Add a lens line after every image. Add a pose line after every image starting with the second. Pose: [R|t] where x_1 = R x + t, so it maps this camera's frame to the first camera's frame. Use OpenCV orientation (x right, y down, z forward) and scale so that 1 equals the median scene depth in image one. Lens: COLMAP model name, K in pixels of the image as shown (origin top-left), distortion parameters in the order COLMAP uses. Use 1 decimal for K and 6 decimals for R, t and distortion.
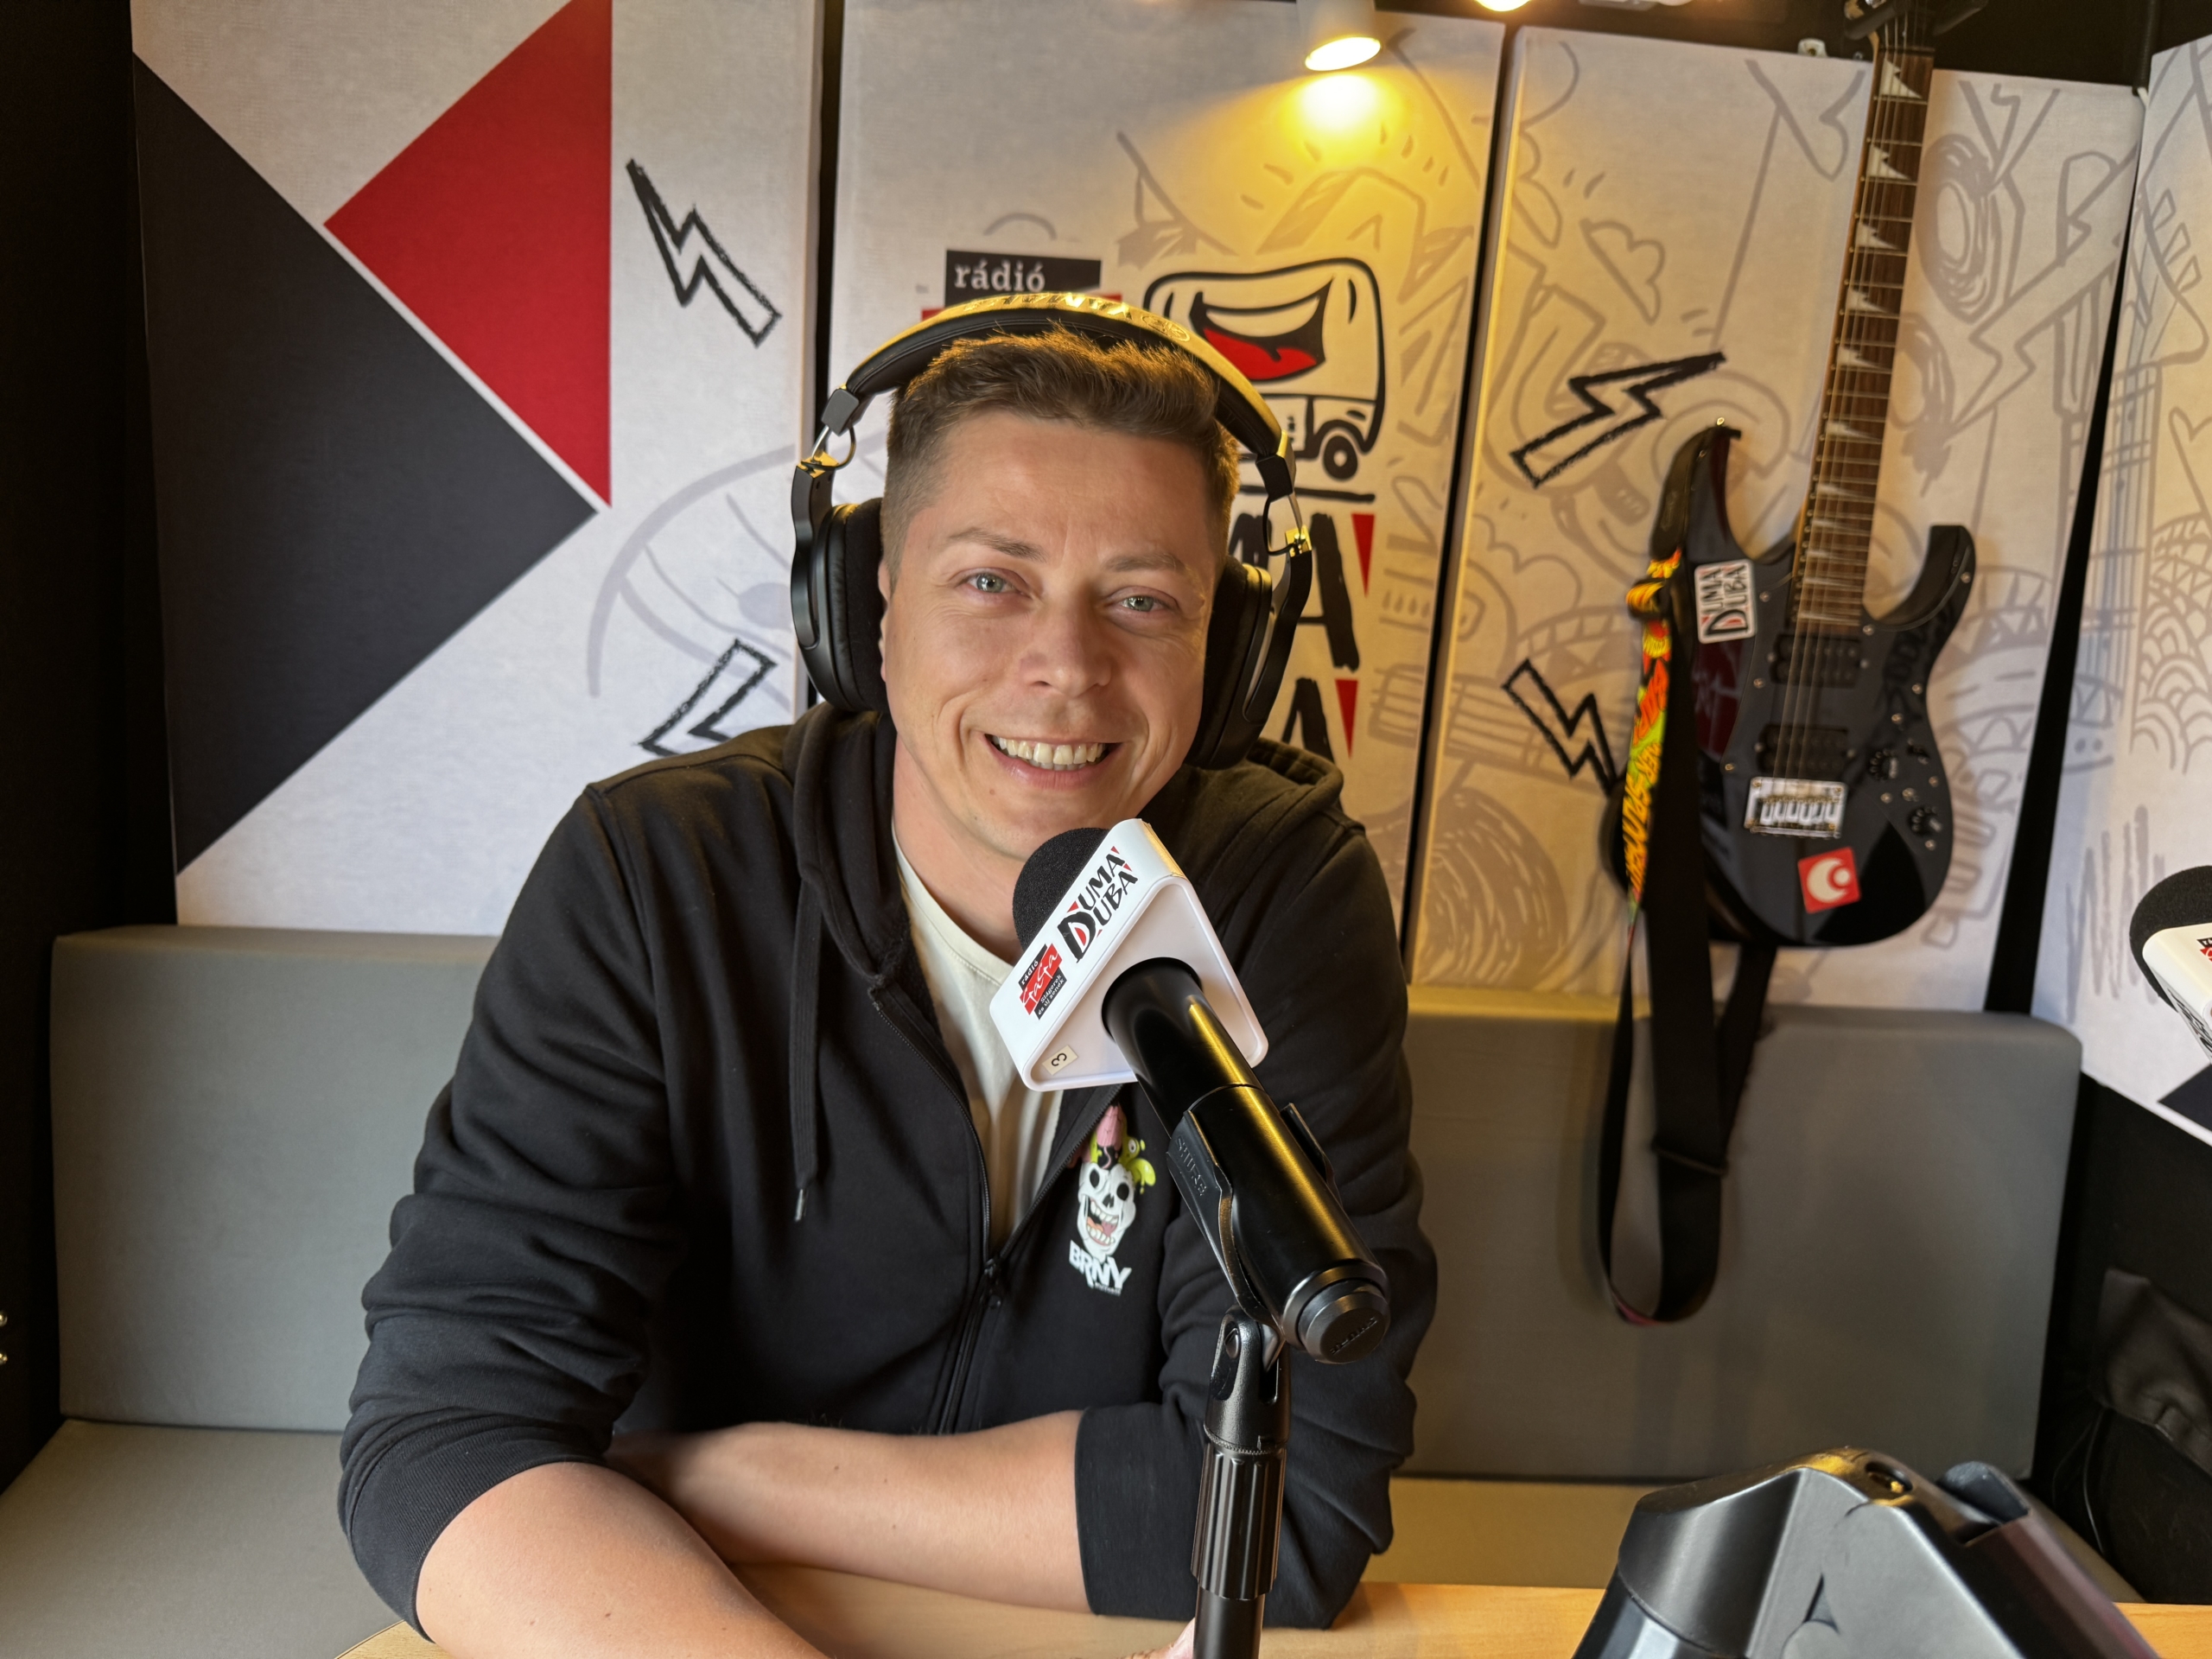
lens RADIAL K [[1629.1, 0, 1088.0], [0, 1629.1, 813.0], [0, 0, 1]] dist [0.047691, -0.087102]
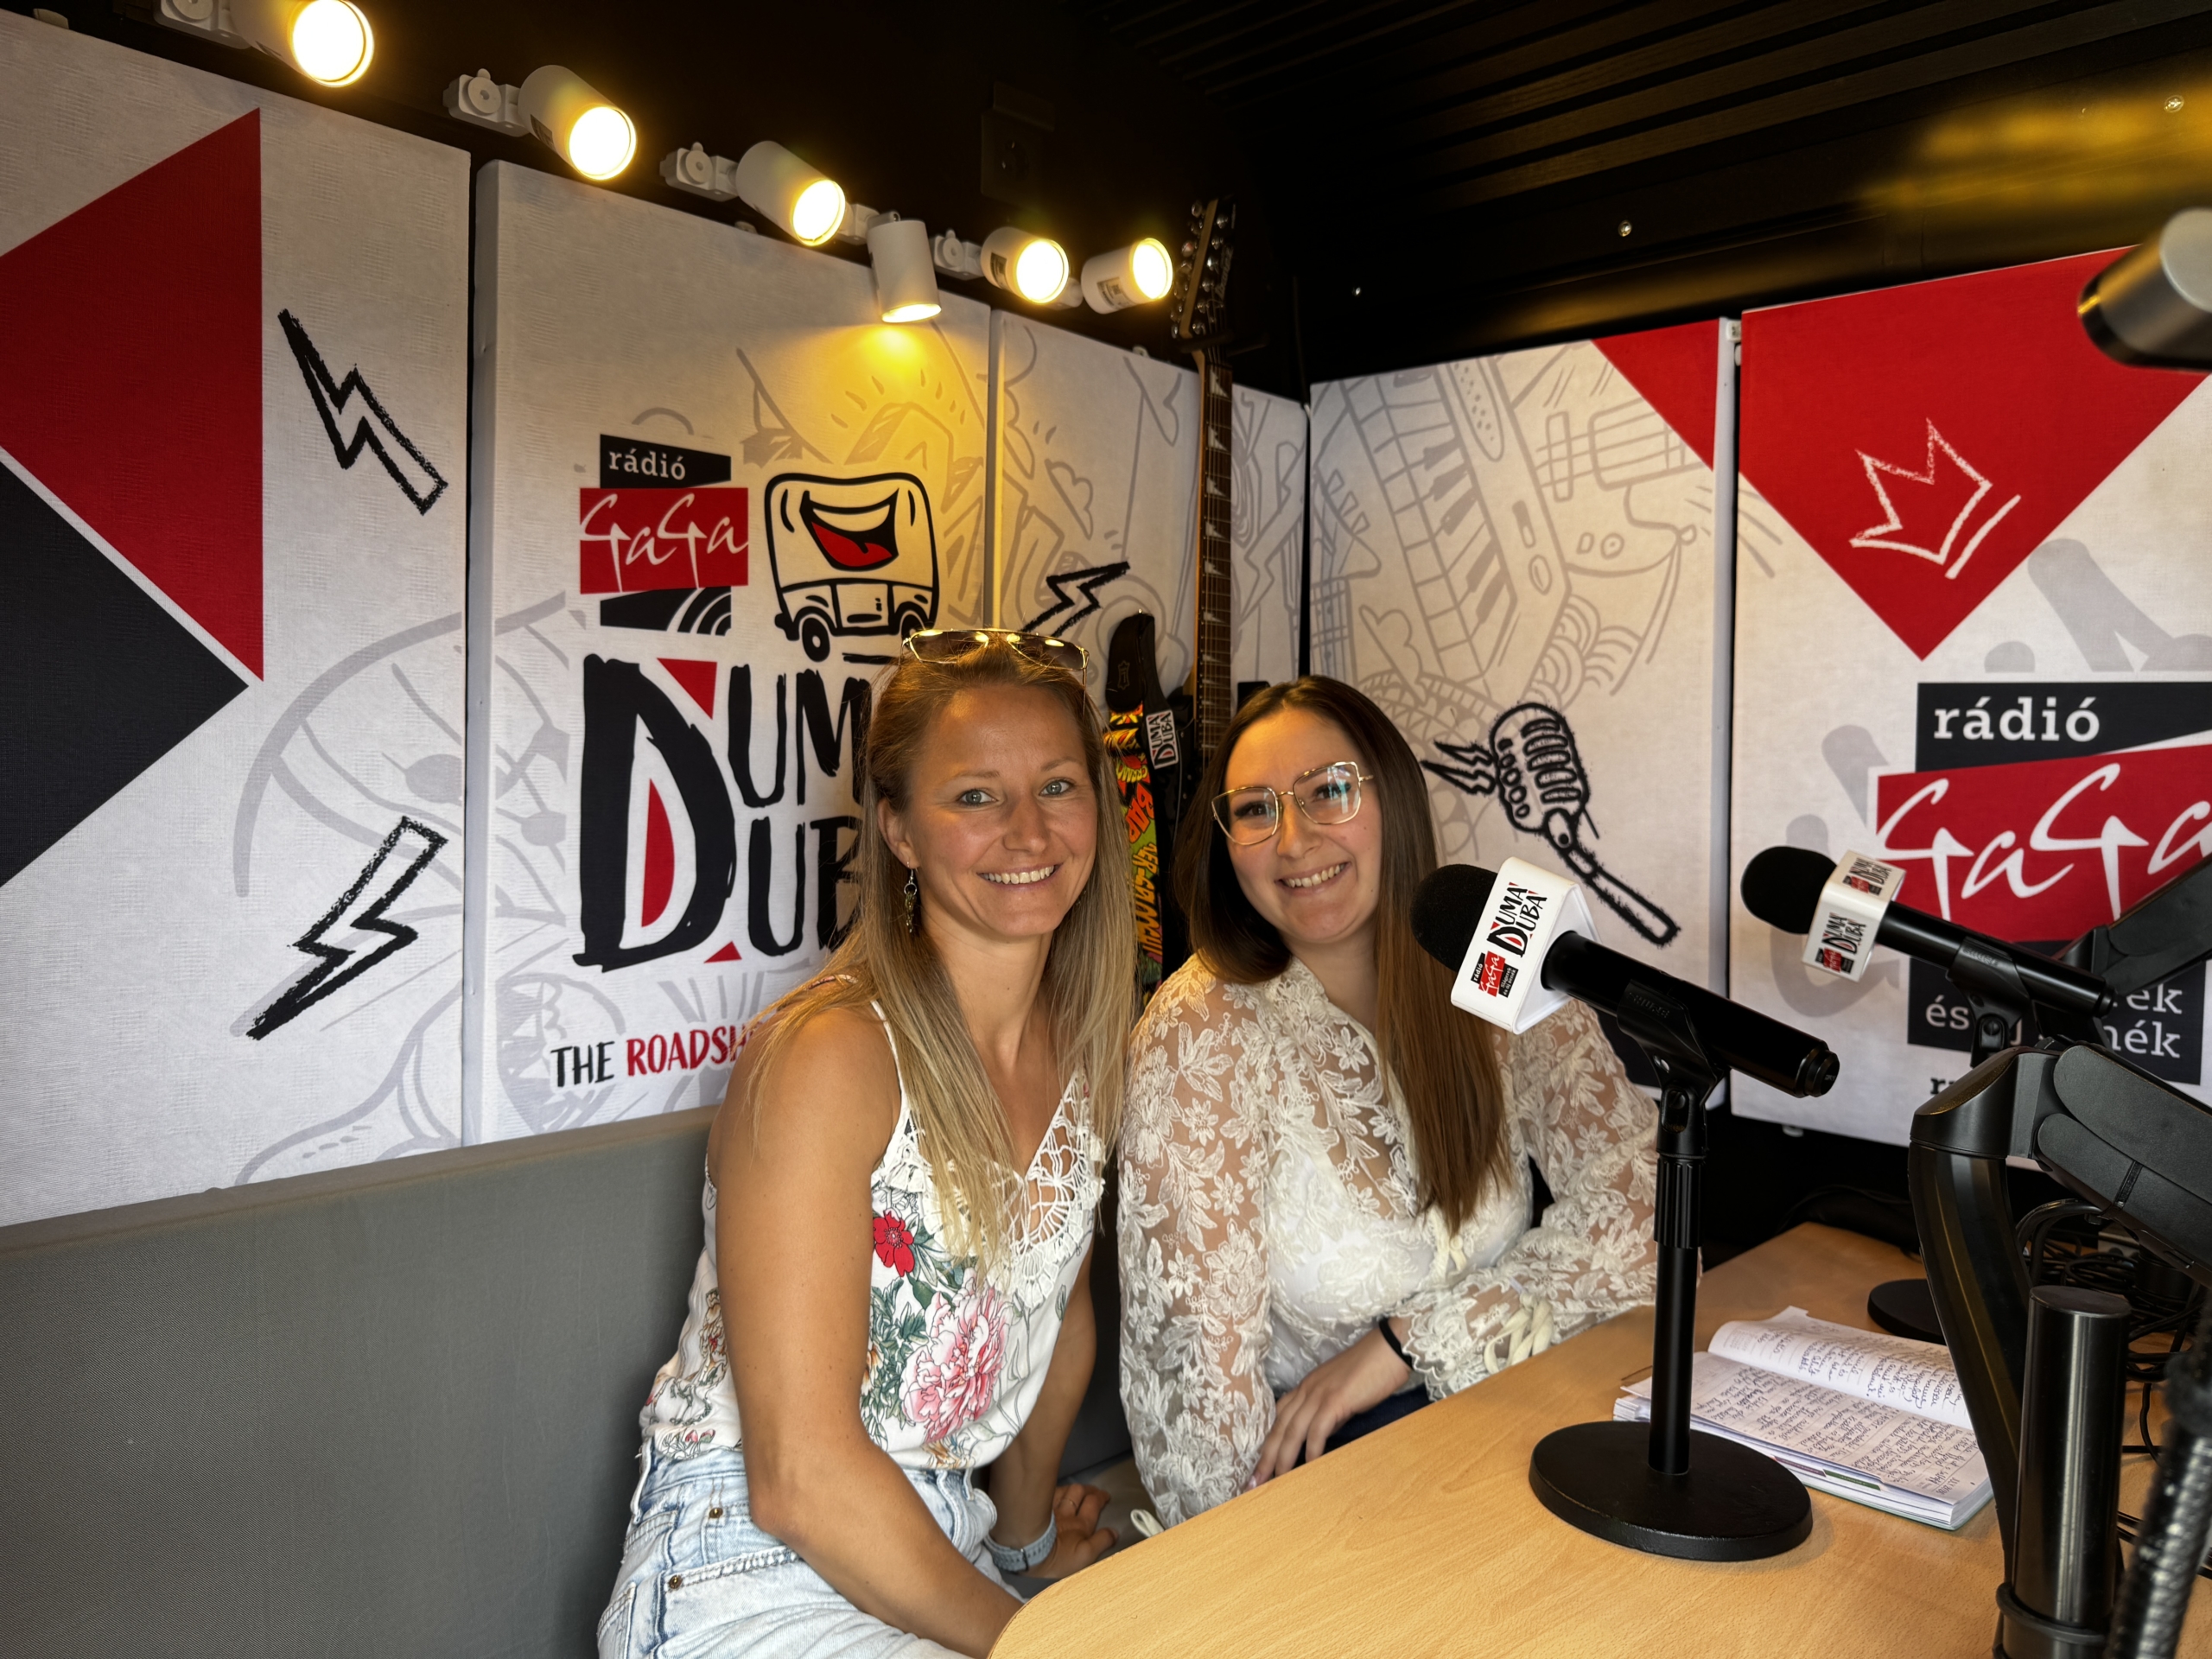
lens RADIAL K [[1629.1, 0, 1111.4], [0, 1629.1, 816.1], [0, 0, 1]] dist [0.047691, -0.087102]
pose [[0.718386, -0.069017, 0.692212, -0.585844], [0.156102, 0.985683, -0.063727, 0.014816], [-0.677903, 0.153836, 0.718875, 0.059277]]
